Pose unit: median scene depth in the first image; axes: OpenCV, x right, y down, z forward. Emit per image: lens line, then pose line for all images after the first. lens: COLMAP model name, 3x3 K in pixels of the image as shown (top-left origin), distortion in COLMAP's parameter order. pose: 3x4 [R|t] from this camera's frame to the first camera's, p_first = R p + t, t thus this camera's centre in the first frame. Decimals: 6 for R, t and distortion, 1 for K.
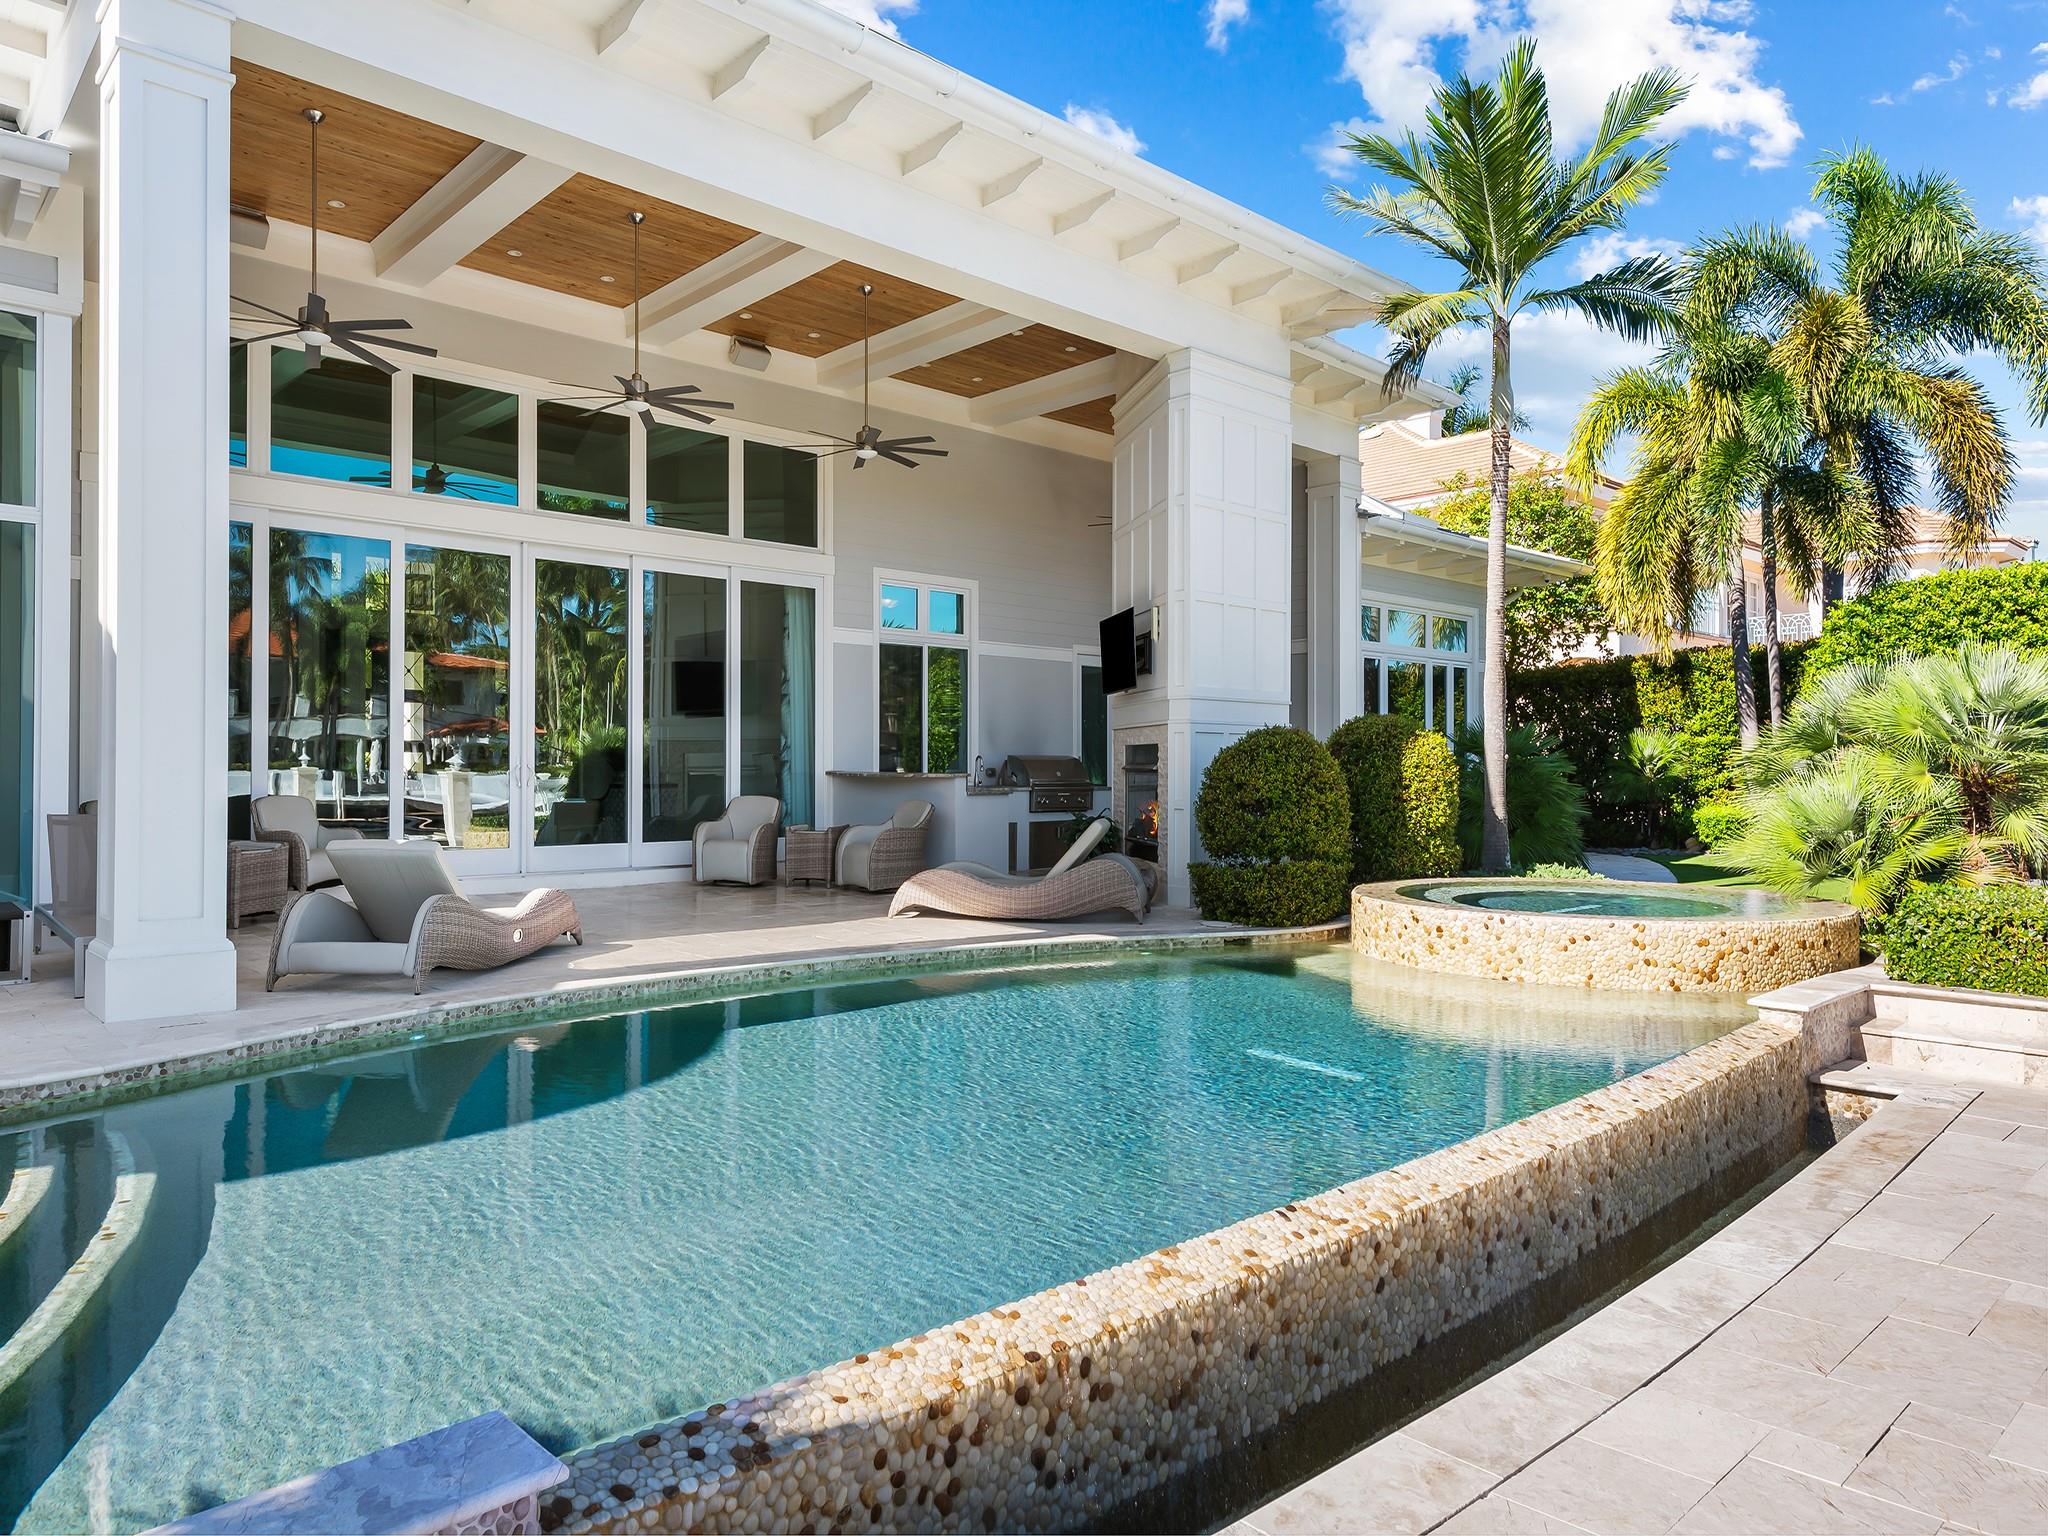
lens RADIAL K [[1301.0, 0, 1024.0], [0, 1301.0, 768.0], [0, 0, 1]] dist [-0.002623, -0.000179]
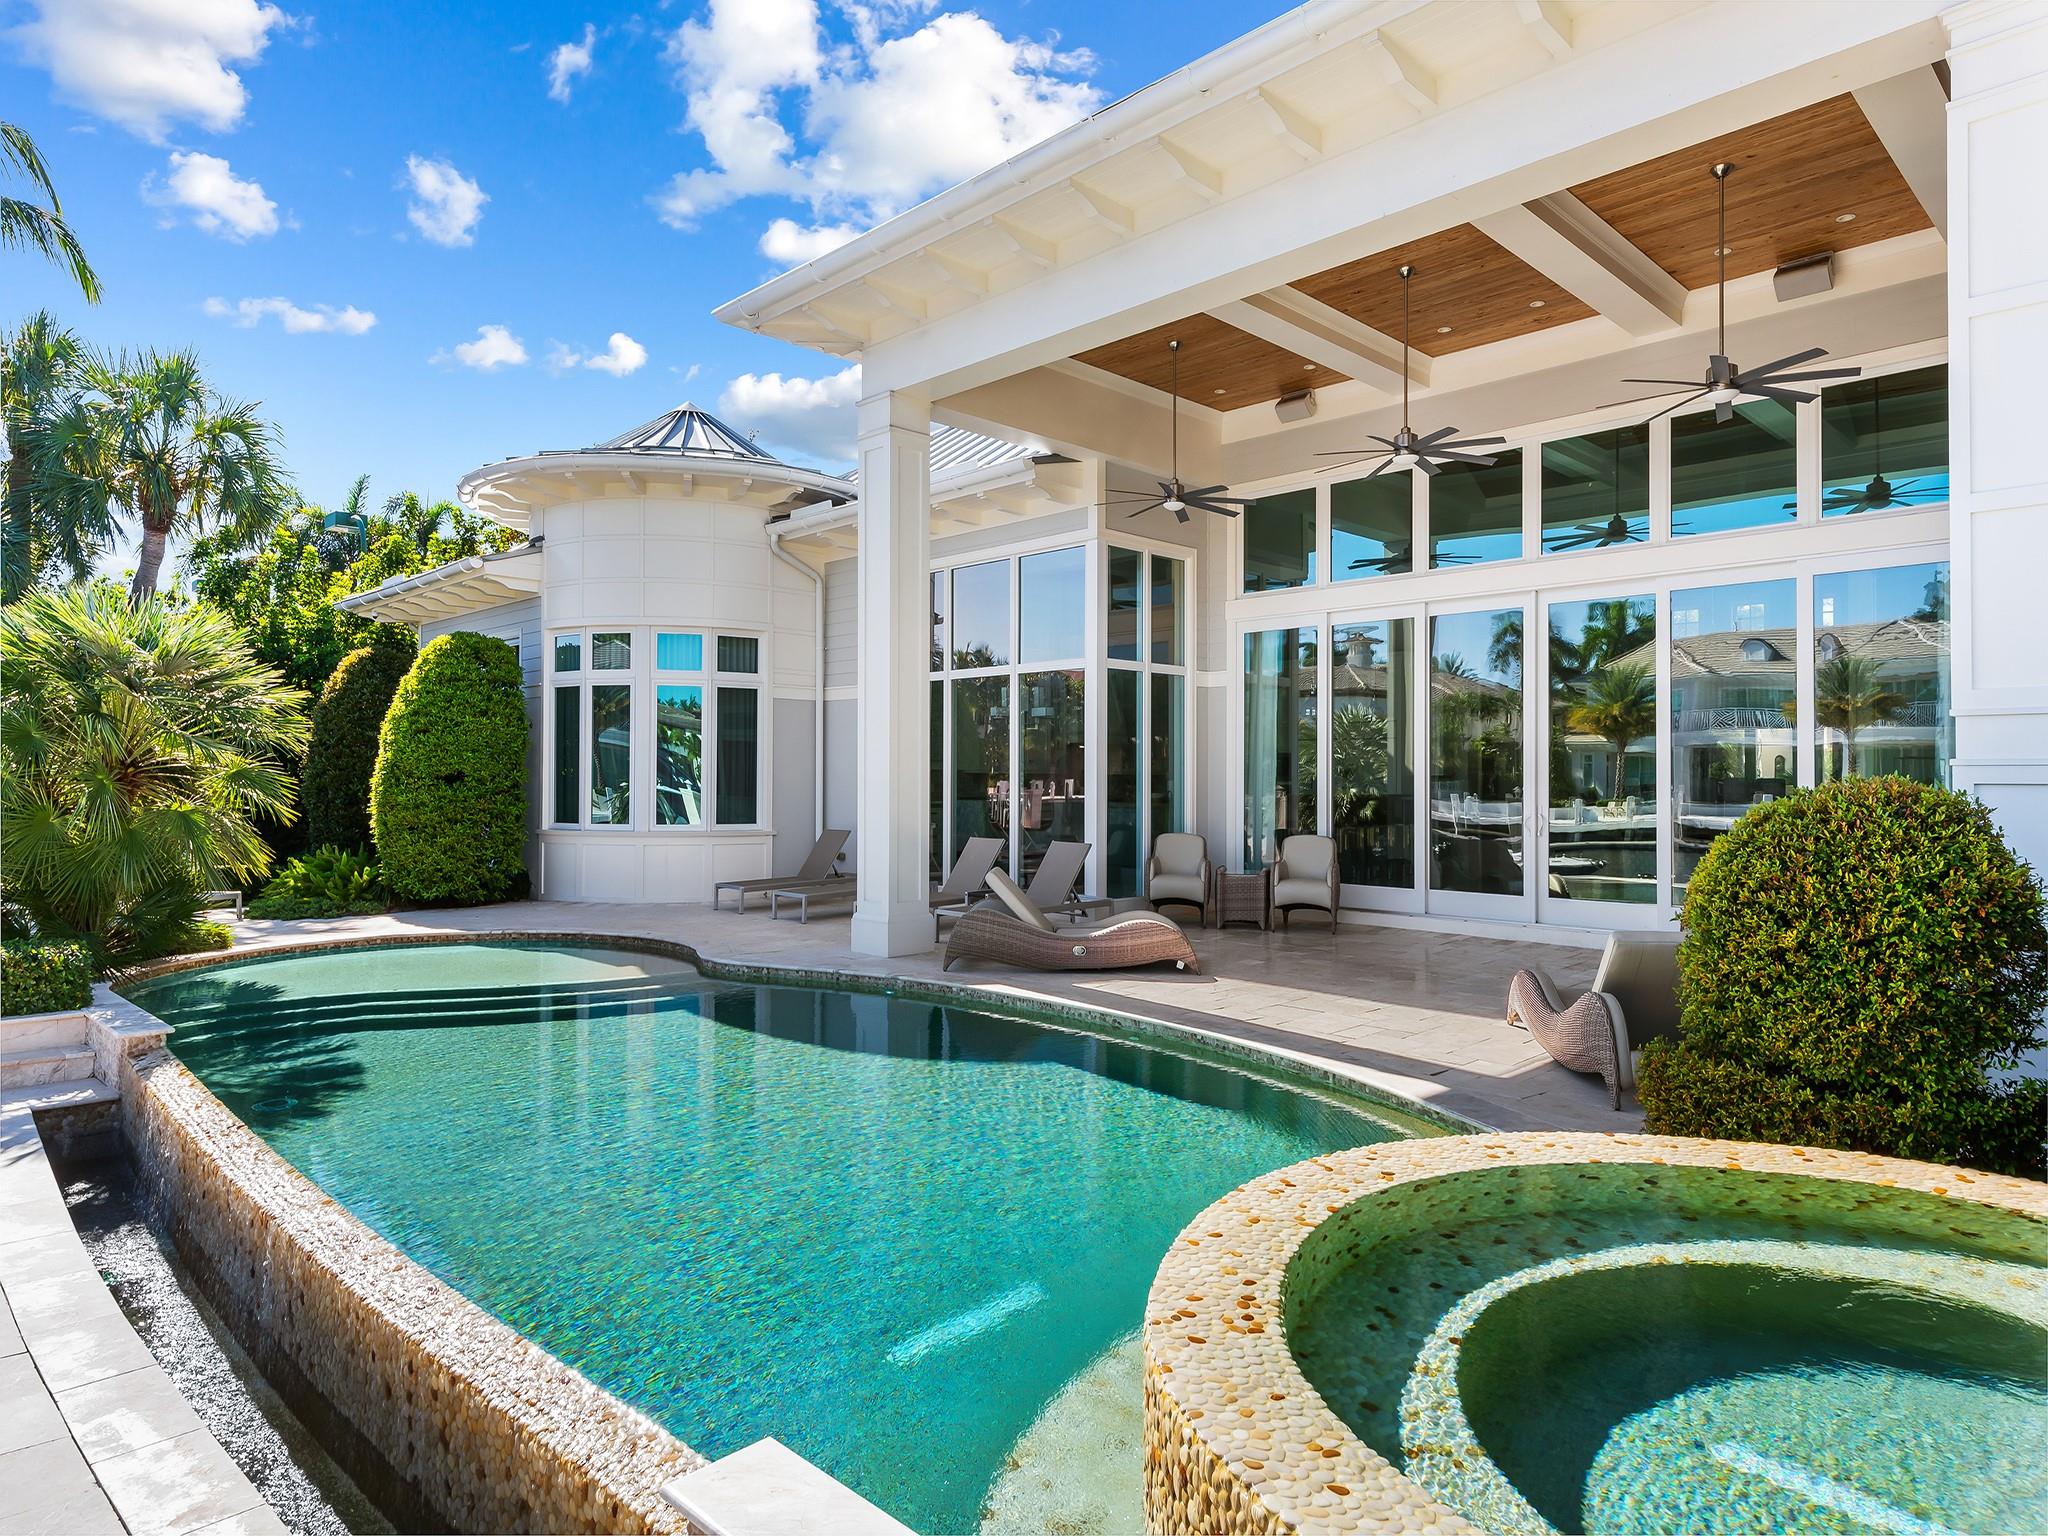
lens RADIAL K [[1204.8, 0, 1024.0], [0, 1204.8, 768.0], [0, 0, 1]] dist [0.006668, 0.000739]
pose [[0.032426, -0.020951, -0.999255, 0.554457], [-0.007865, 0.999744, -0.021216, -0.016271], [0.999443, 0.008547, 0.032253, 0.609870]]
